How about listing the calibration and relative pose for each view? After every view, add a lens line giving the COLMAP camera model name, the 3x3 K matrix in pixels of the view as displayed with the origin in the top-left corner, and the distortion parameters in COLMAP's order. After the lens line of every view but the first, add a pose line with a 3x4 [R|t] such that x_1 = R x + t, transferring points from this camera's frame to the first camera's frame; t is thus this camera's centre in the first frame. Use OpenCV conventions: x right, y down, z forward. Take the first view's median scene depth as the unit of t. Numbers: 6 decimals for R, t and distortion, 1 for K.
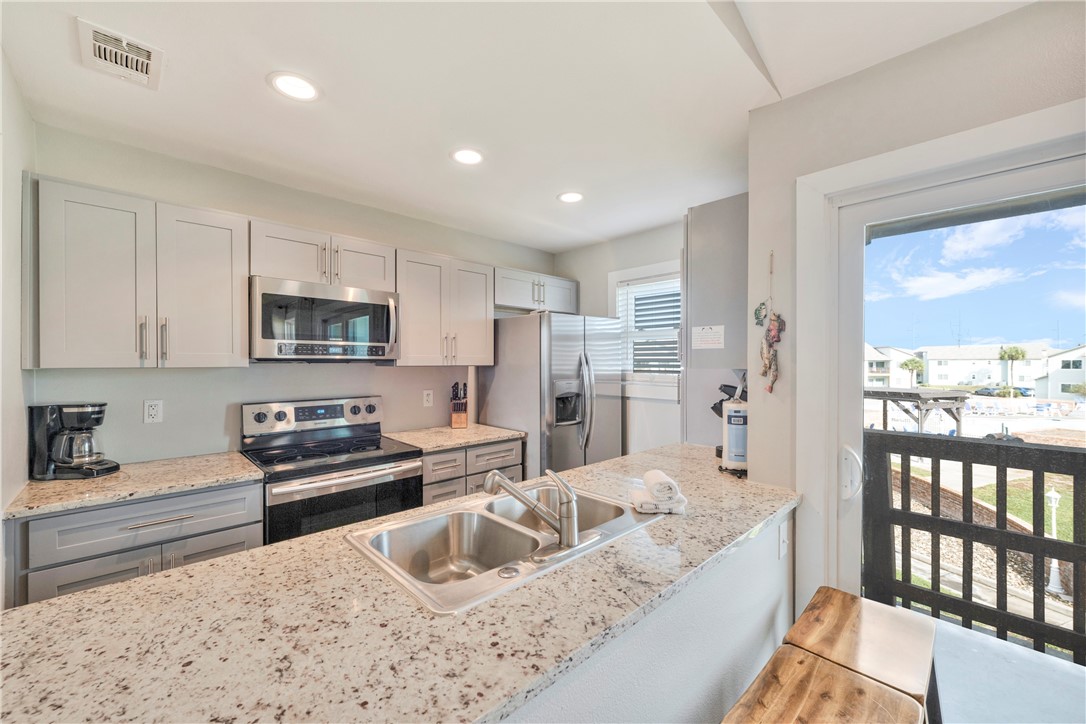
lens RADIAL K [[427.9, 0, 544.1], [0, 427.9, 360.0], [0, 0, 1]] dist [0.002321, -0.000498]
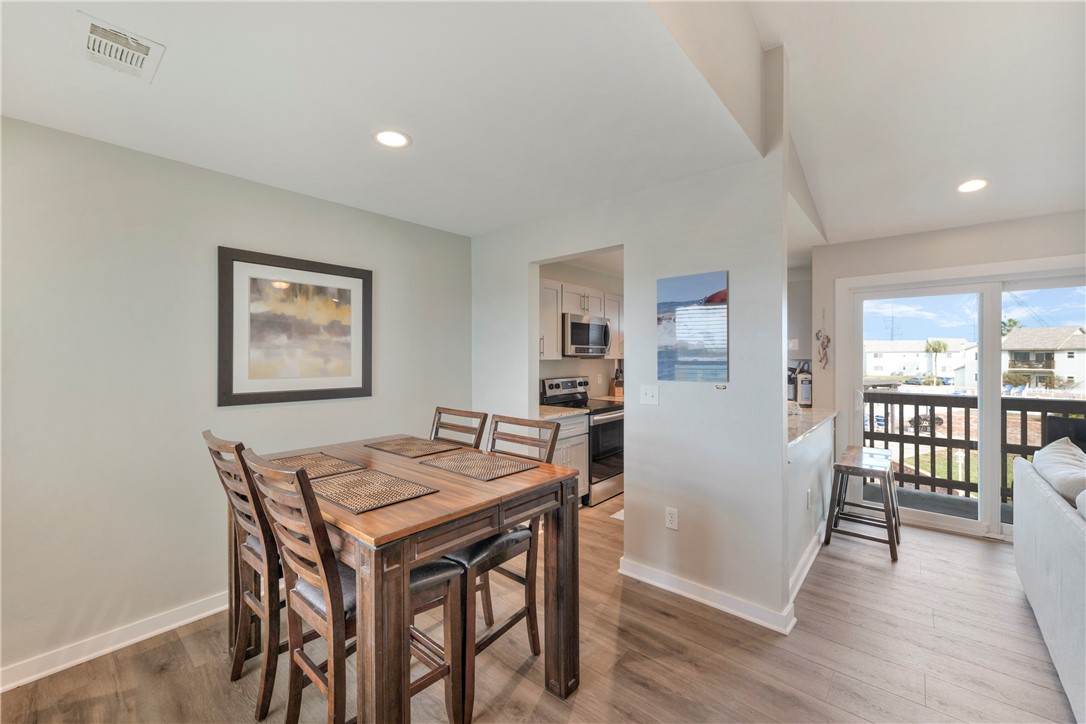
lens RADIAL K [[427.9, 0, 546.2], [0, 427.9, 357.6], [0, 0, 1]] dist [0.002321, -0.000498]
pose [[0.995925, -0.004071, 0.090091, -0.831226], [0.003273, 0.999954, 0.008998, -0.009144], [-0.090124, -0.008667, 0.995893, -0.830711]]
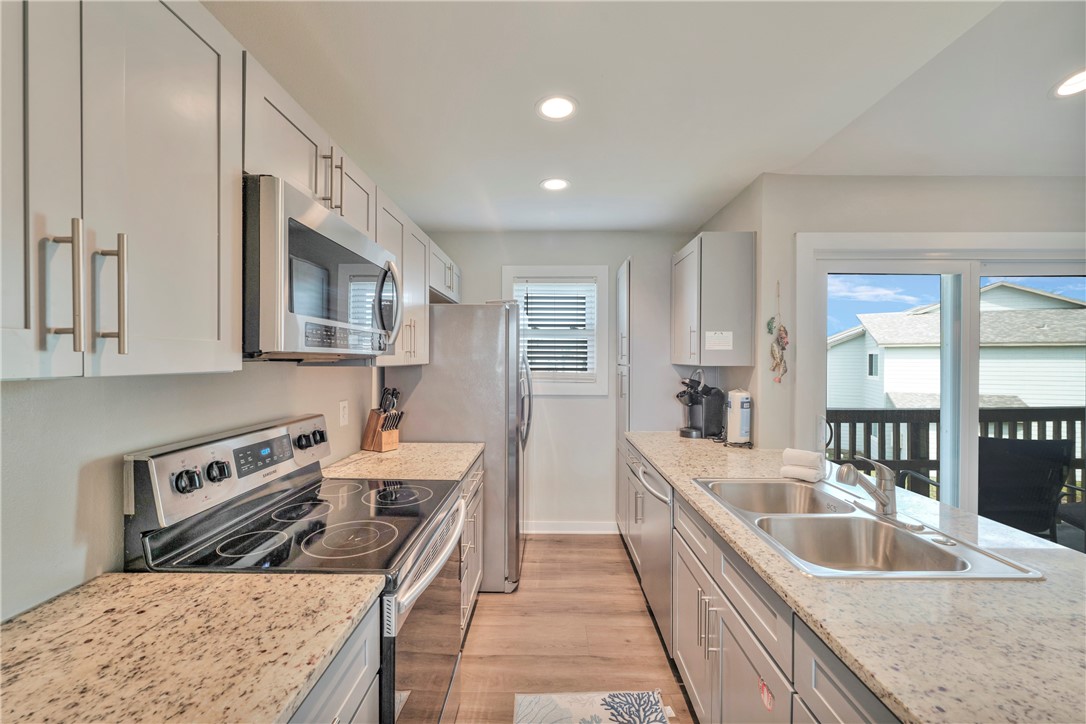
lens RADIAL K [[427.9, 0, 545.6], [0, 427.9, 362.1], [0, 0, 1]] dist [0.002321, -0.000498]
pose [[0.703615, -0.003306, 0.710573, -0.698501], [-0.005123, 0.999940, 0.009725, 0.000452], [-0.710563, -0.010483, 0.703556, 0.396540]]
